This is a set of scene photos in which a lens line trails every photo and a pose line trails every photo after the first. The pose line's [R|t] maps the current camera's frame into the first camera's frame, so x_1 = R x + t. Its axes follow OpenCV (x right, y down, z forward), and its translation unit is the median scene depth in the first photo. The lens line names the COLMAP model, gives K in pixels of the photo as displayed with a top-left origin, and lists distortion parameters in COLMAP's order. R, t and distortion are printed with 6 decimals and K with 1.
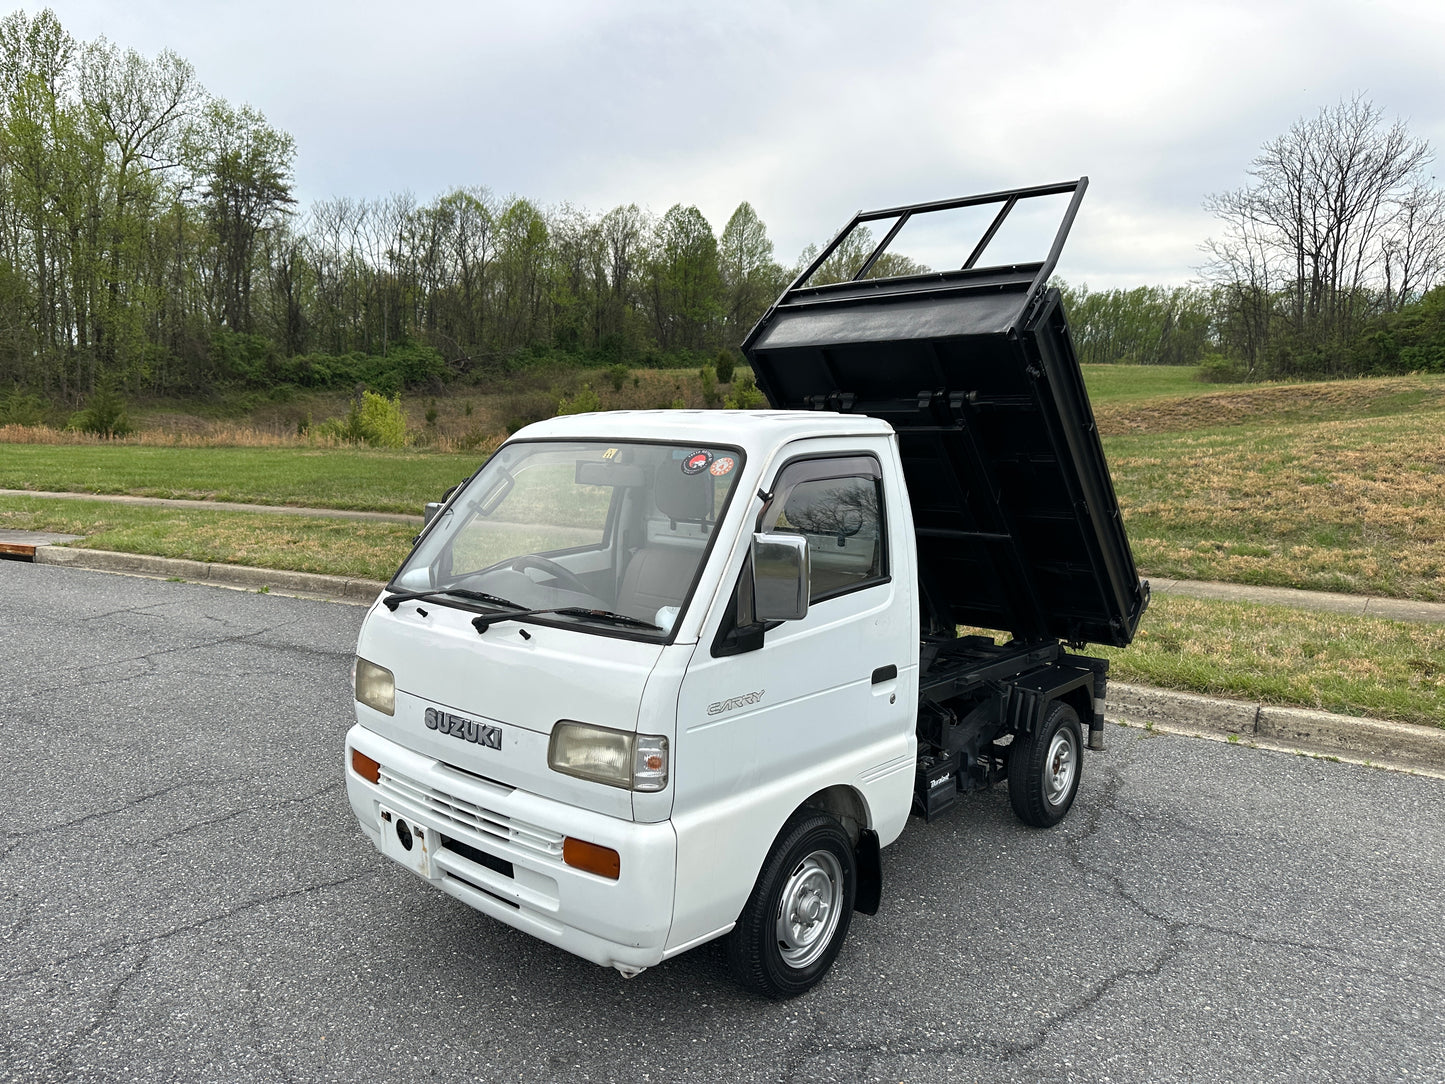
lens RADIAL K [[1021.3, 0, 736.0], [0, 1021.3, 535.0], [0, 0, 1]] dist [0.025949, -0.033557]
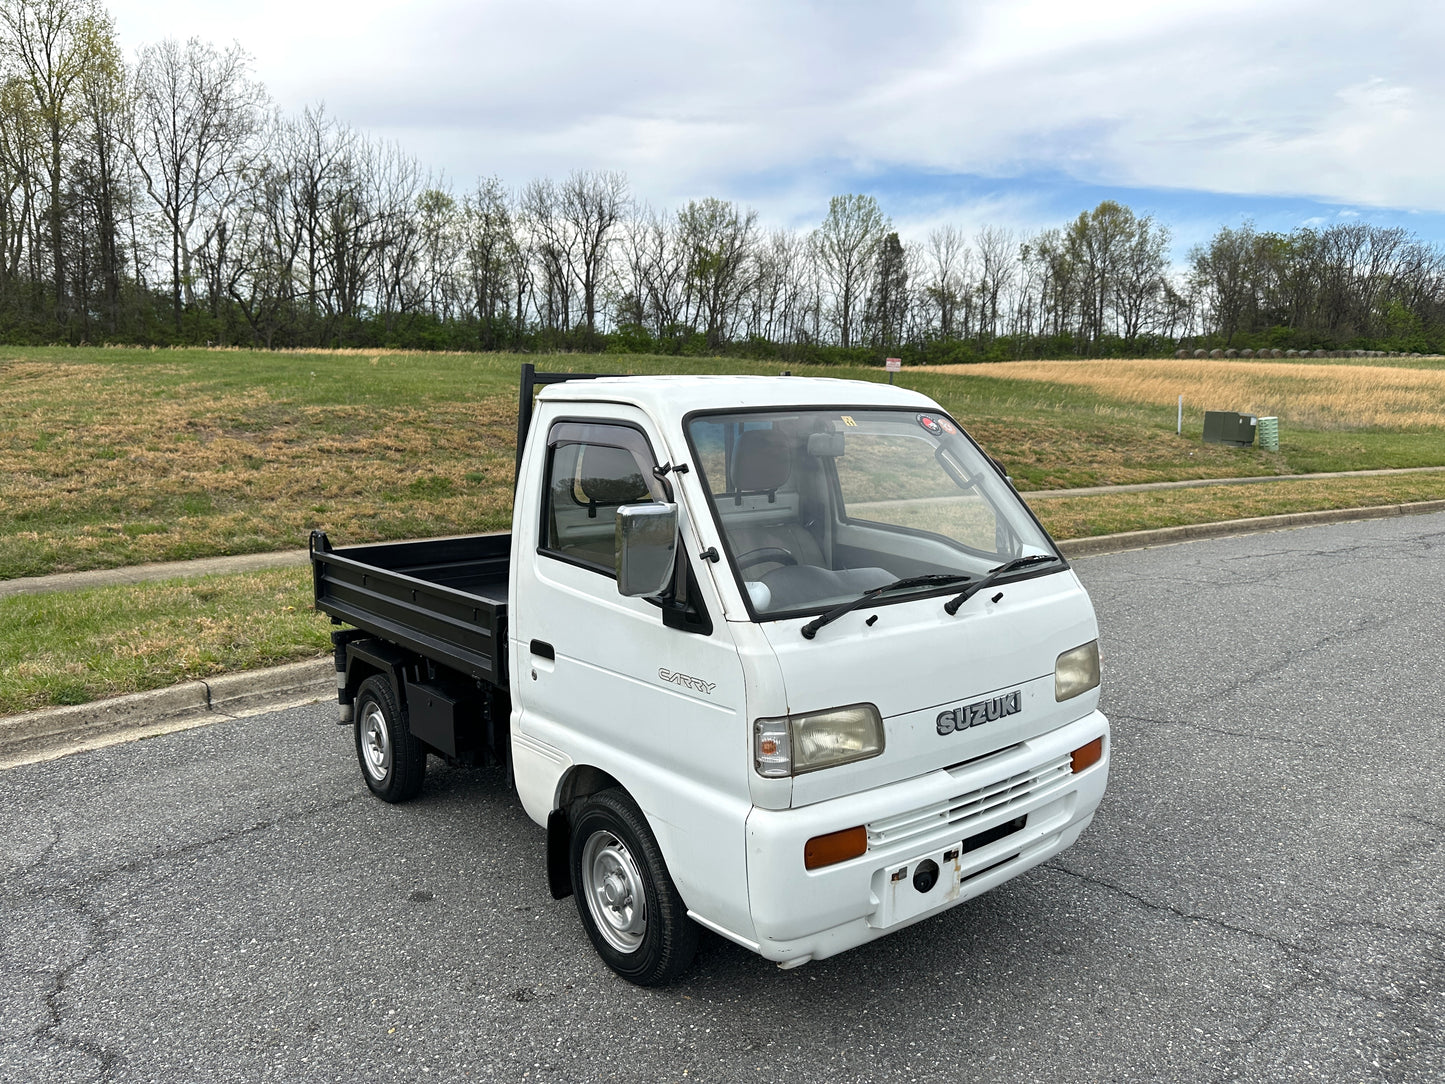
lens RADIAL K [[1021.3, 0, 716.1], [0, 1021.3, 546.8], [0, 0, 1]] dist [0.025949, -0.033557]
pose [[0.214687, -0.146284, 0.965666, -0.449875], [0.111050, 0.985964, 0.124670, -0.039712], [-0.970349, 0.080472, 0.227919, 0.375571]]
